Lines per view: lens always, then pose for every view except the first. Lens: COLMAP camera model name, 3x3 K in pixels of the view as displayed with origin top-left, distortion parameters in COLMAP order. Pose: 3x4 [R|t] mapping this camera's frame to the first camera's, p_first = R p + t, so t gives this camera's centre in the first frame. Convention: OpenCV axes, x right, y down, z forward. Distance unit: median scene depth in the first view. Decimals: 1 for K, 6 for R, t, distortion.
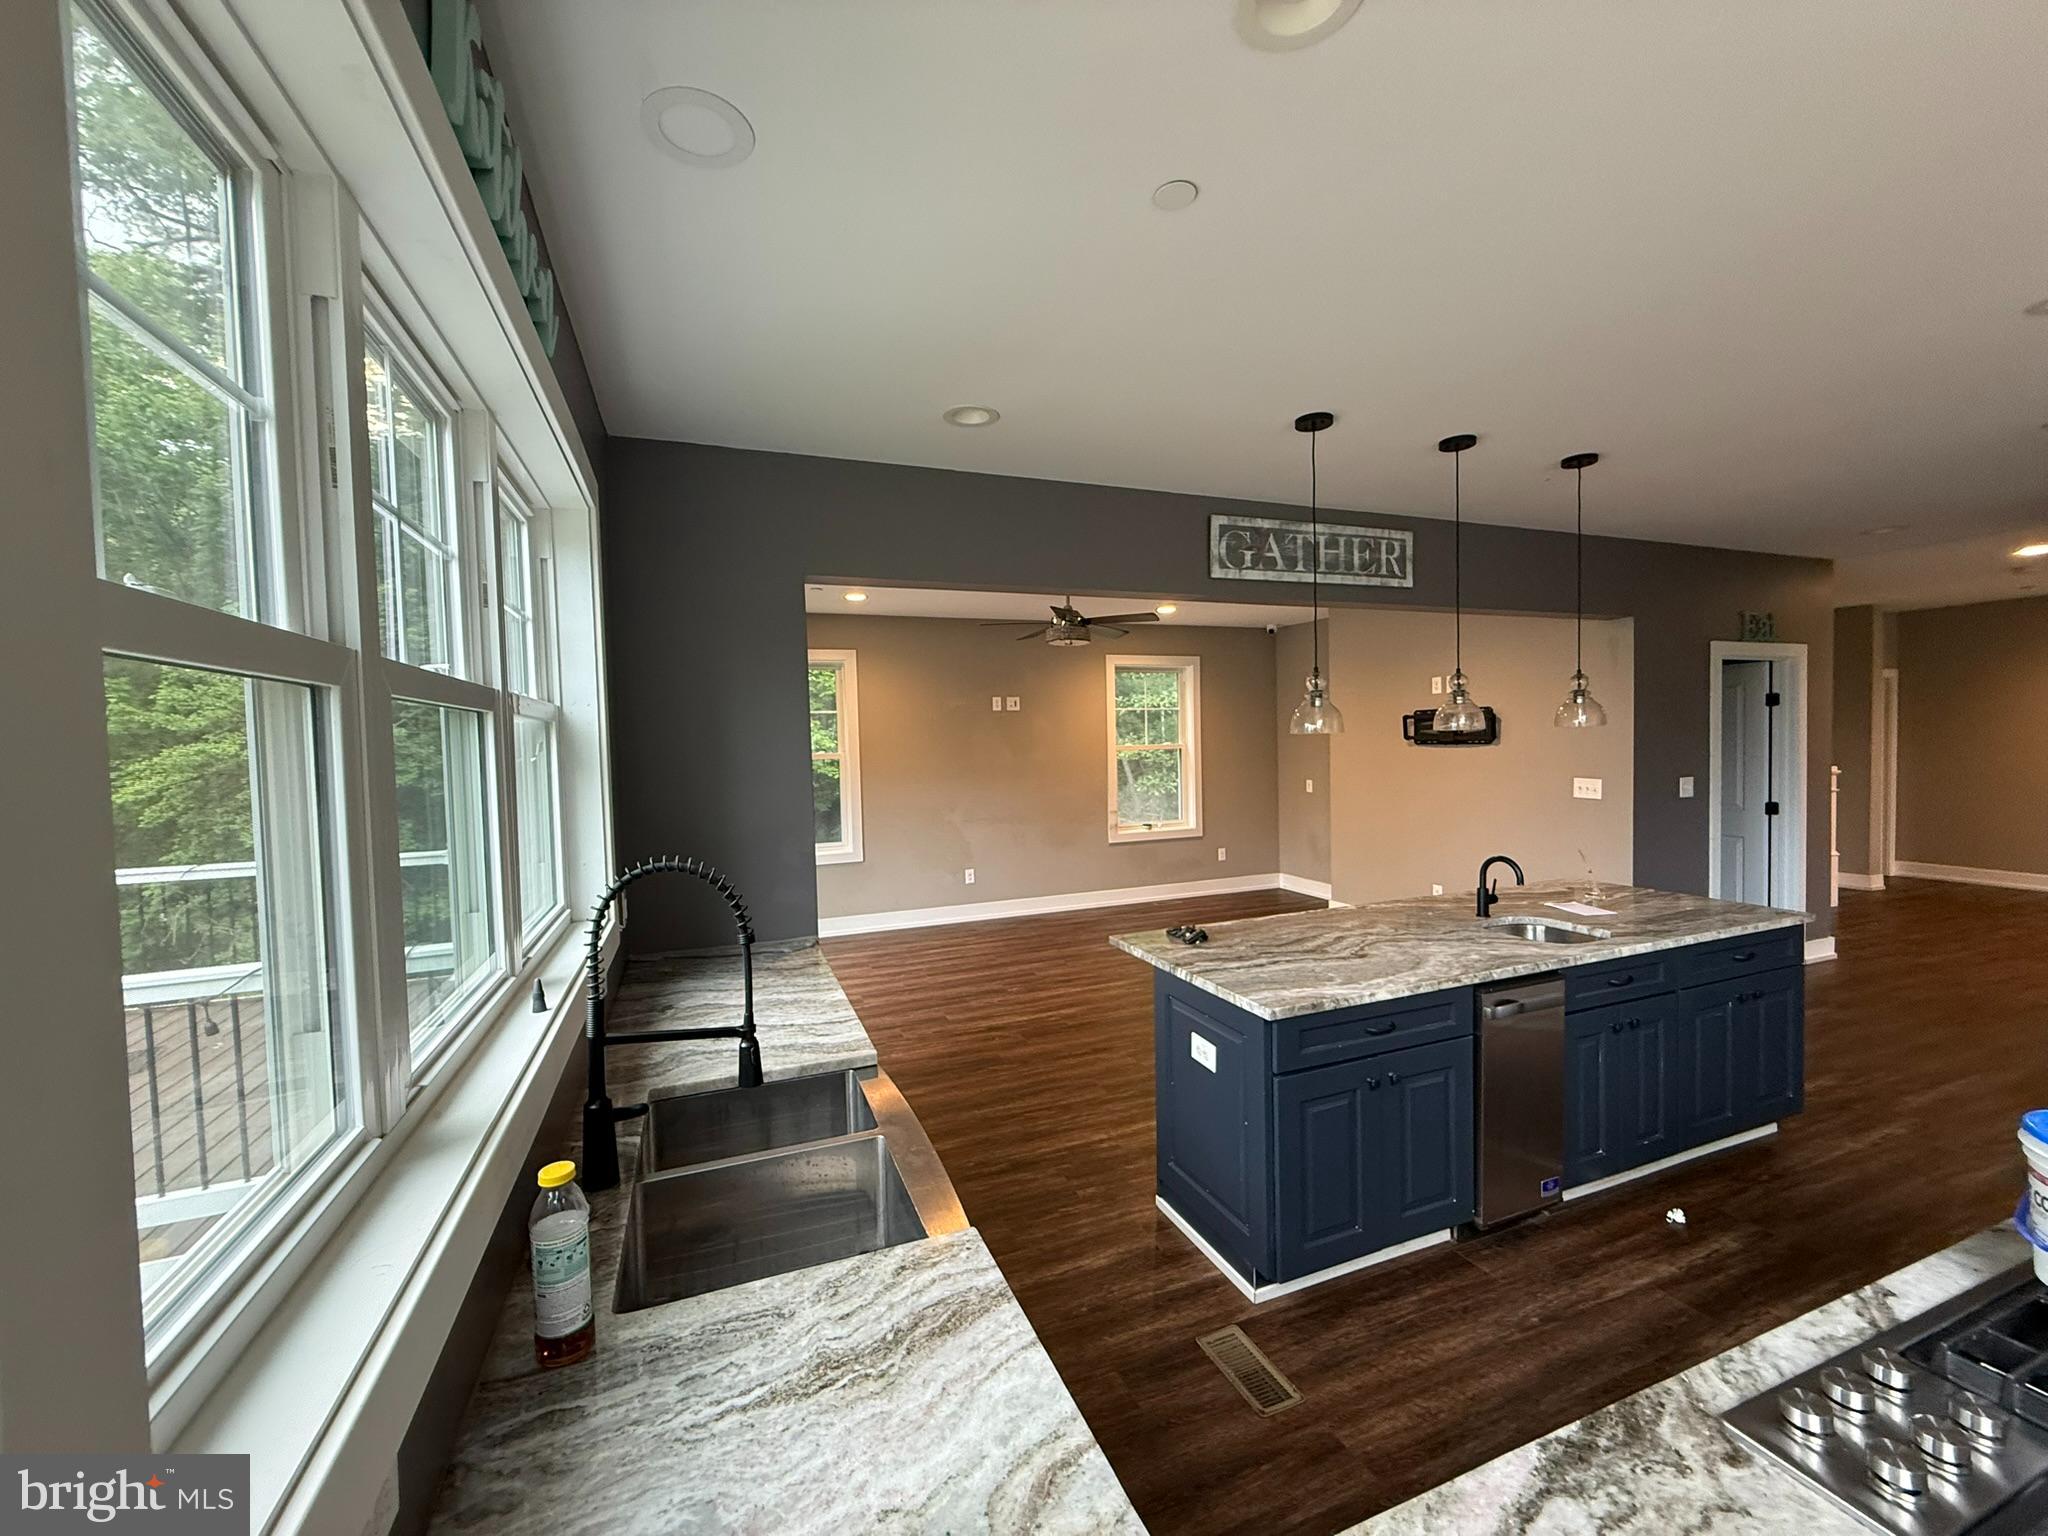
lens RADIAL K [[818.5, 0, 1025.1], [0, 818.5, 770.3], [0, 0, 1]] dist [0.005096, 0.000159]
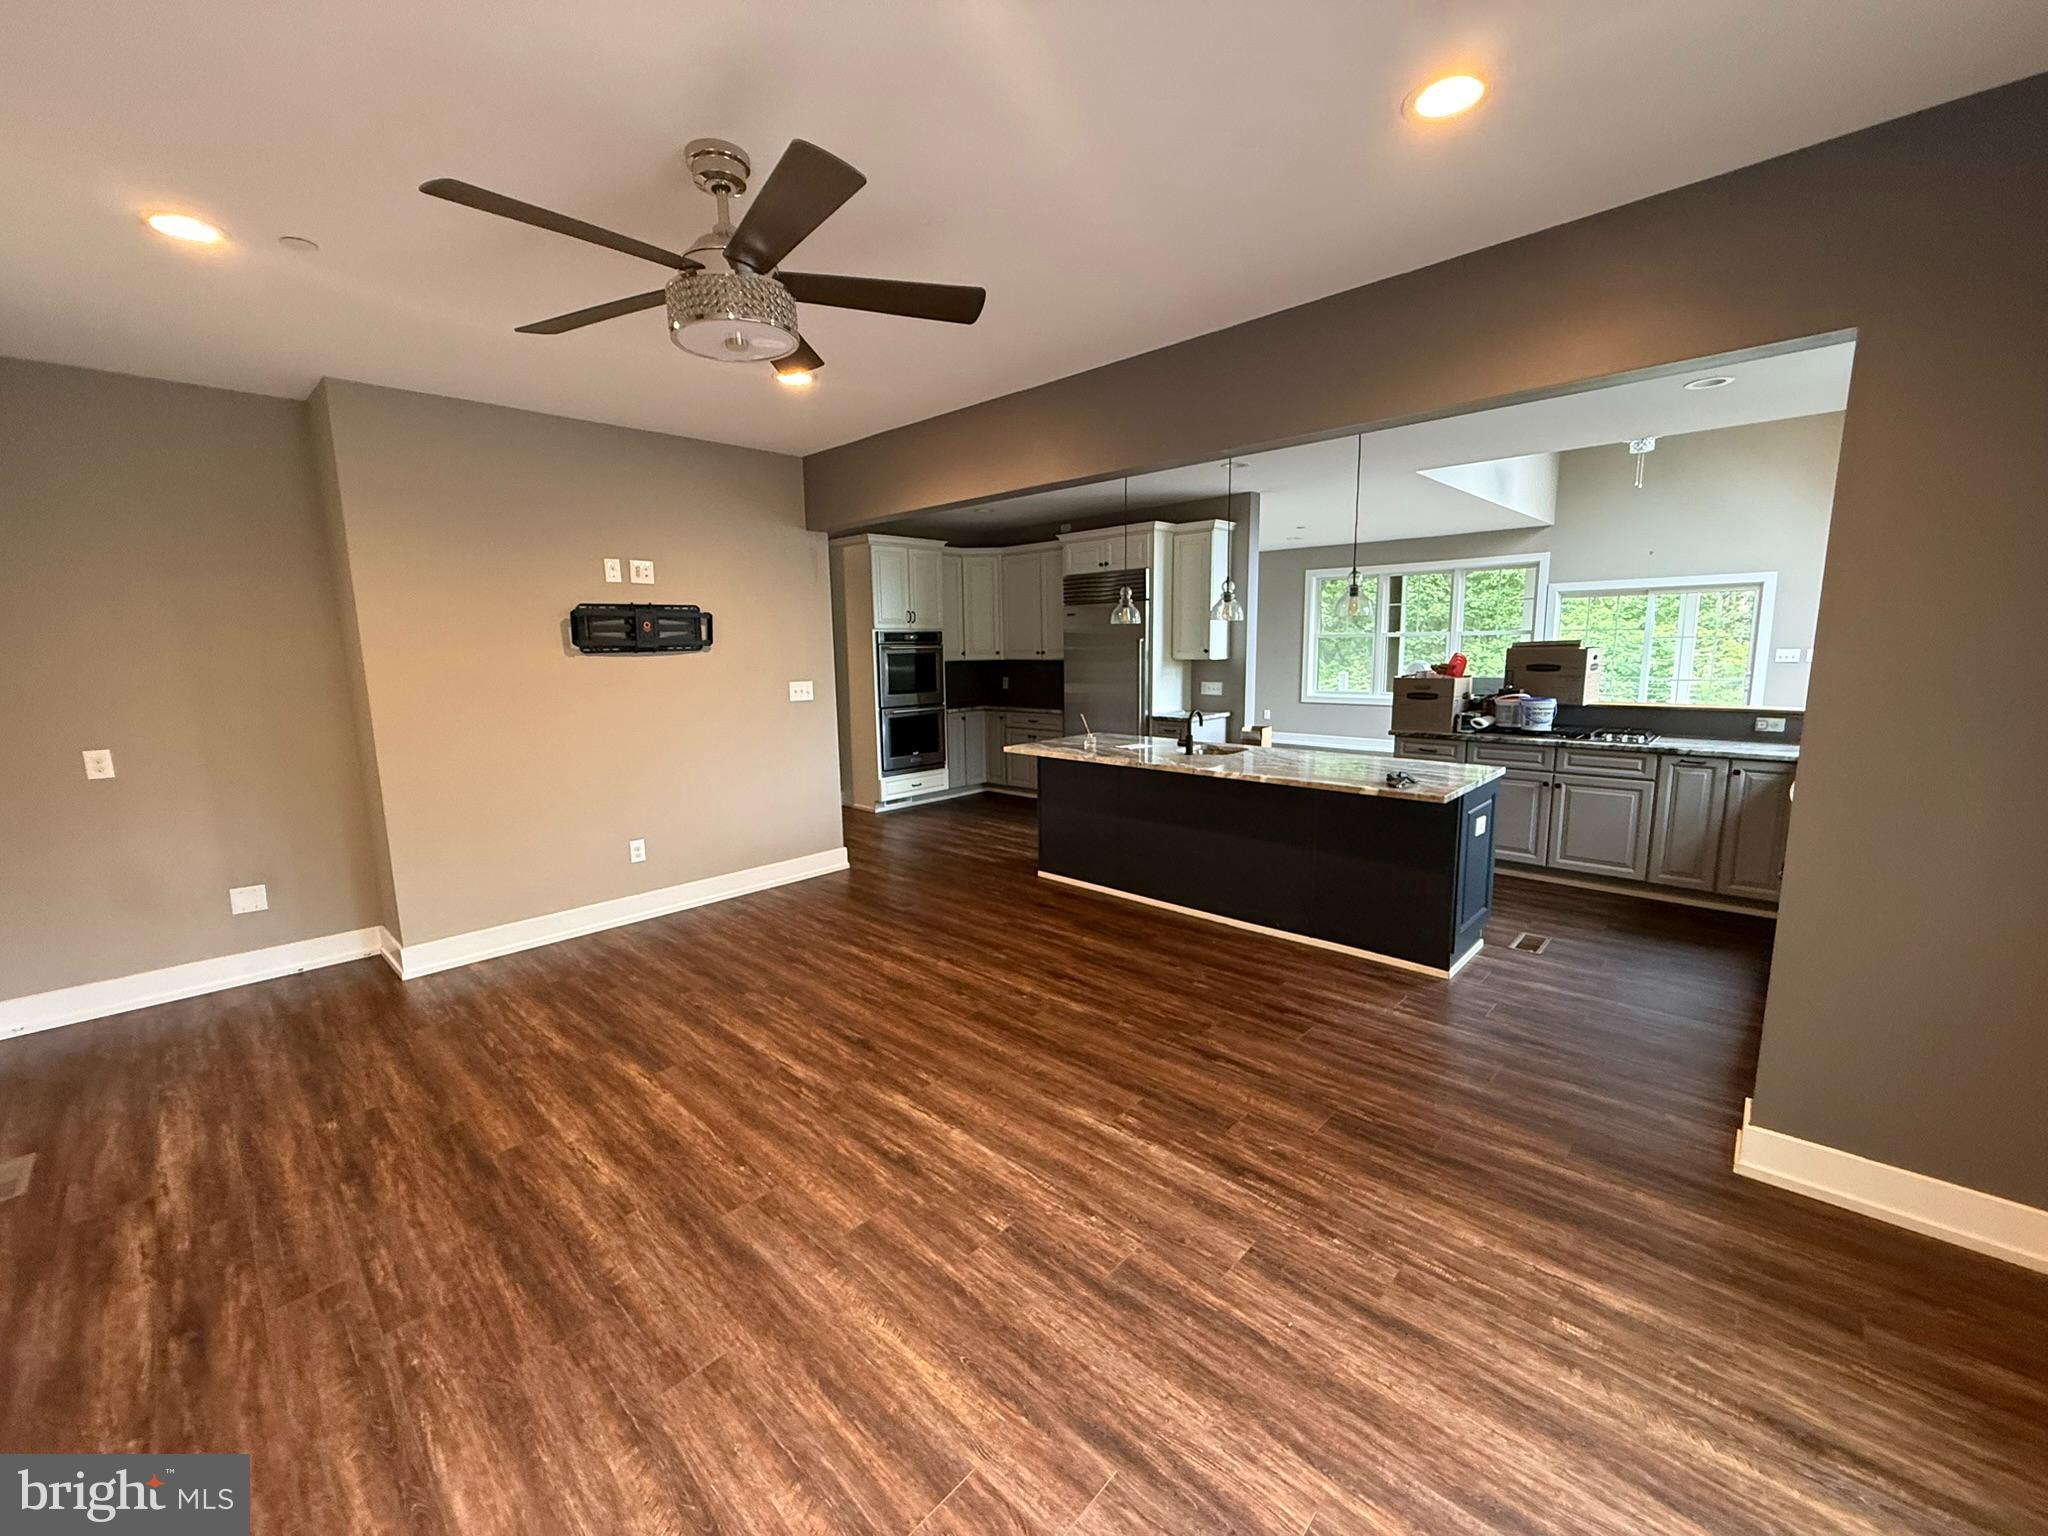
lens RADIAL K [[818.5, 0, 1018.1], [0, 818.5, 765.8], [0, 0, 1]] dist [0.005096, 0.000159]
pose [[-0.421914, -0.100985, 0.900994, -0.345611], [0.066690, 0.987628, 0.141925, -0.012593], [-0.904180, 0.119968, -0.409959, 1.075980]]
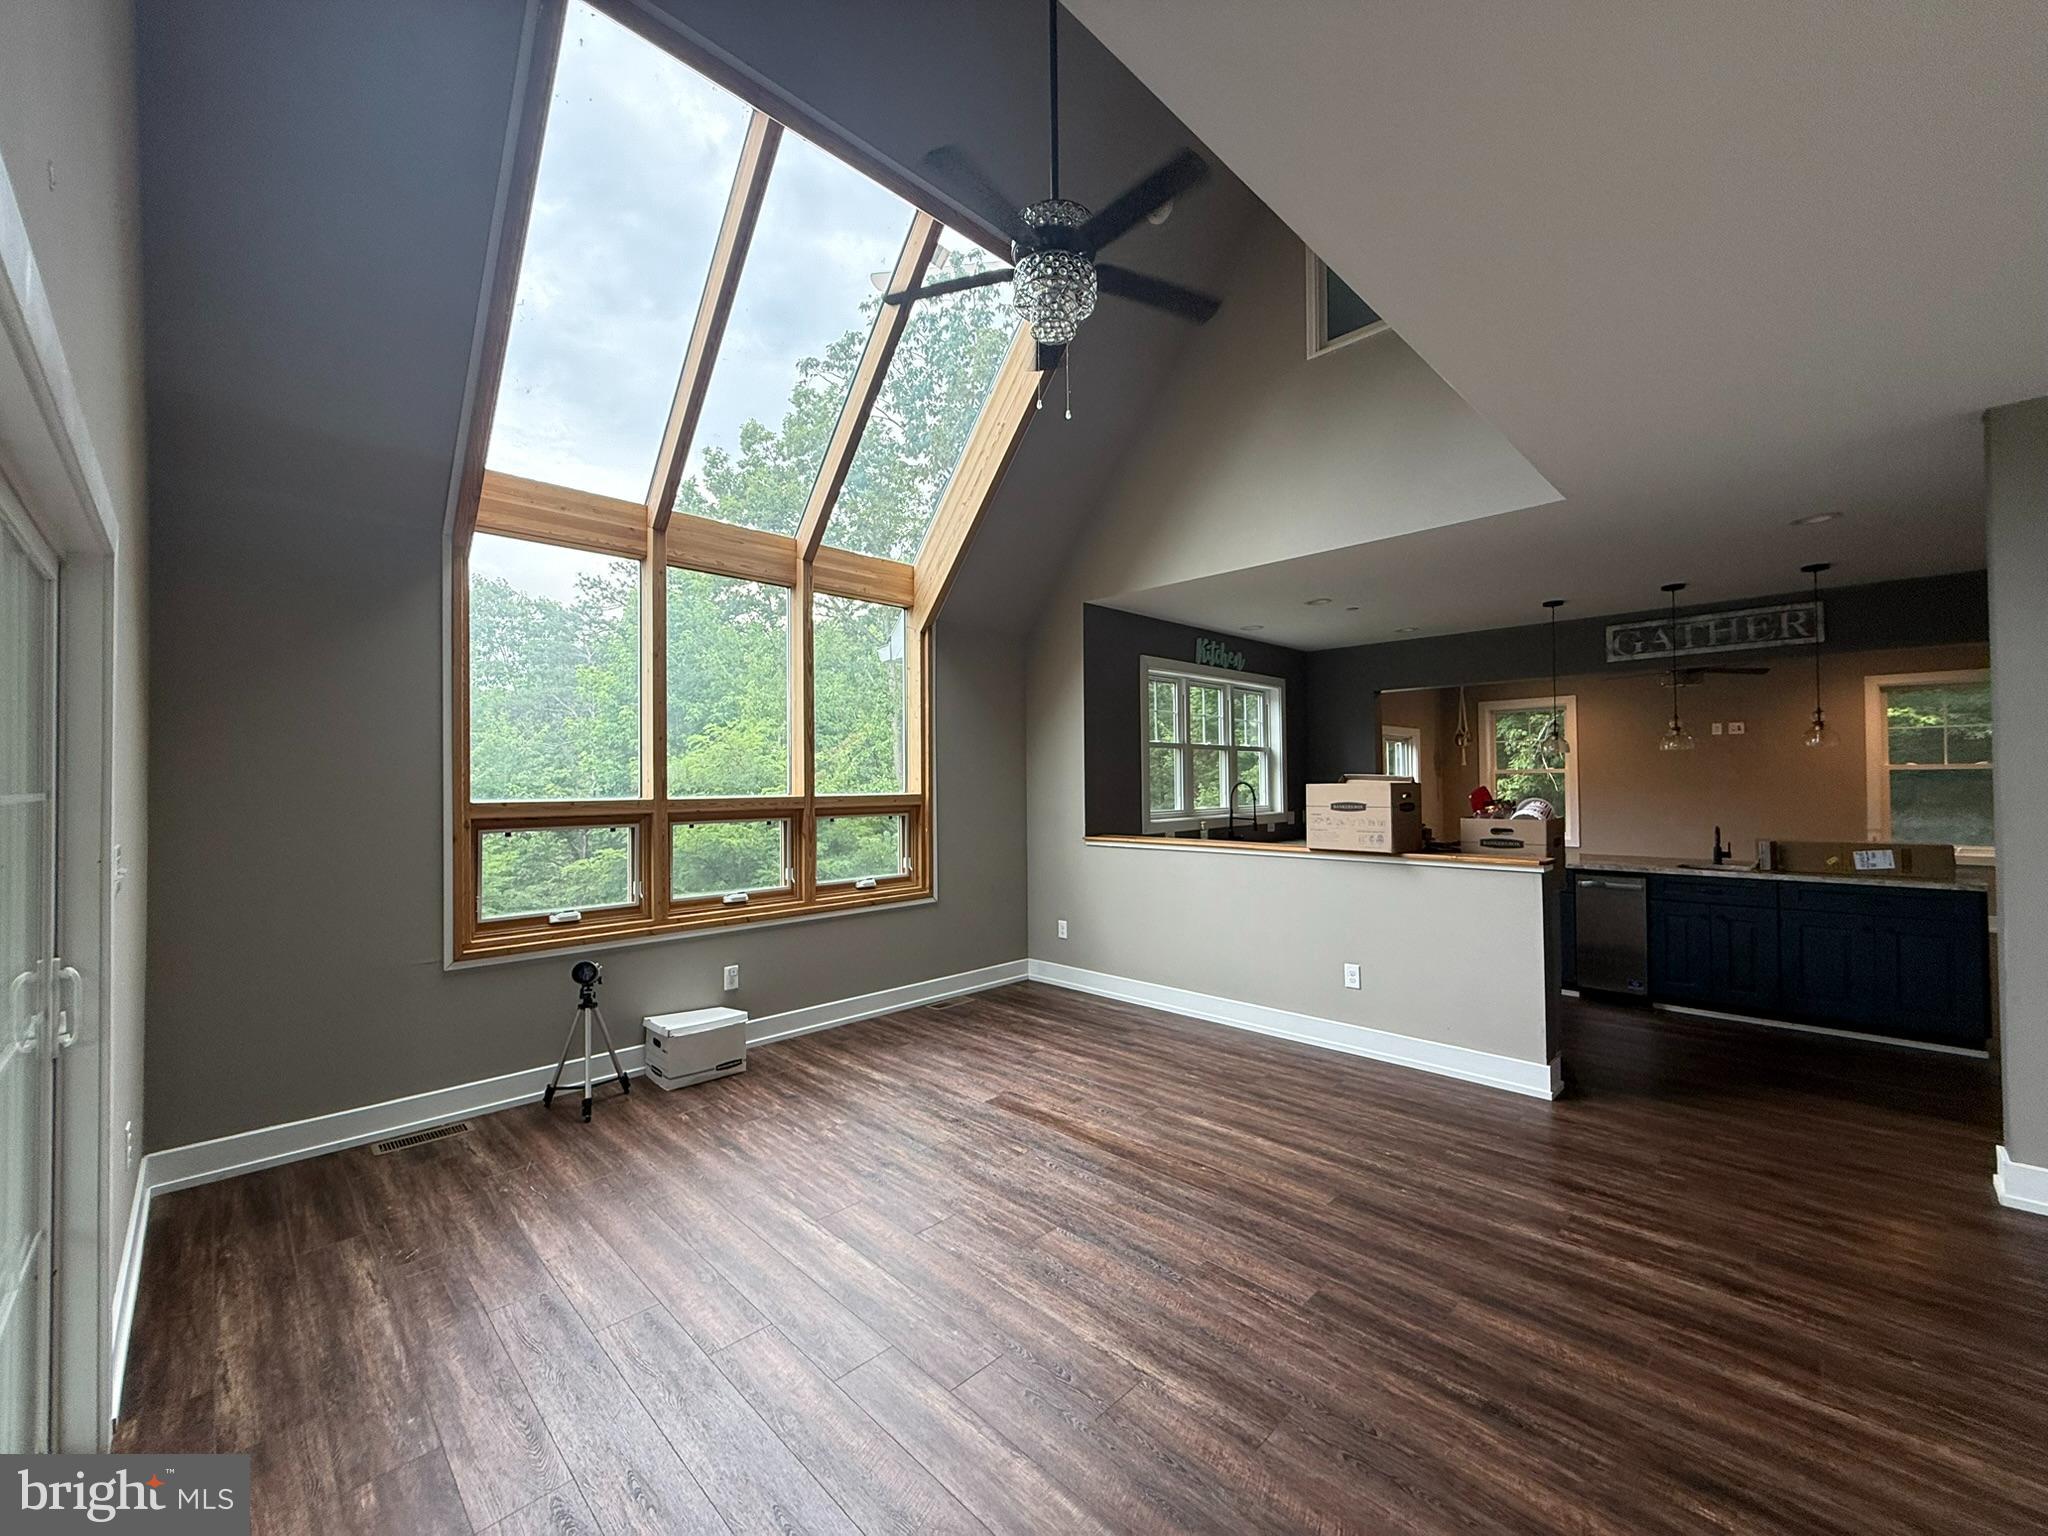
lens RADIAL K [[818.5, 0, 1026.0], [0, 818.5, 767.7], [0, 0, 1]] dist [0.005096, 0.000159]
pose [[0.403191, 0.005318, -0.915100, 1.310454], [-0.036103, 0.999297, -0.010099, 0.046466], [0.914403, 0.037109, 0.403100, -0.799514]]
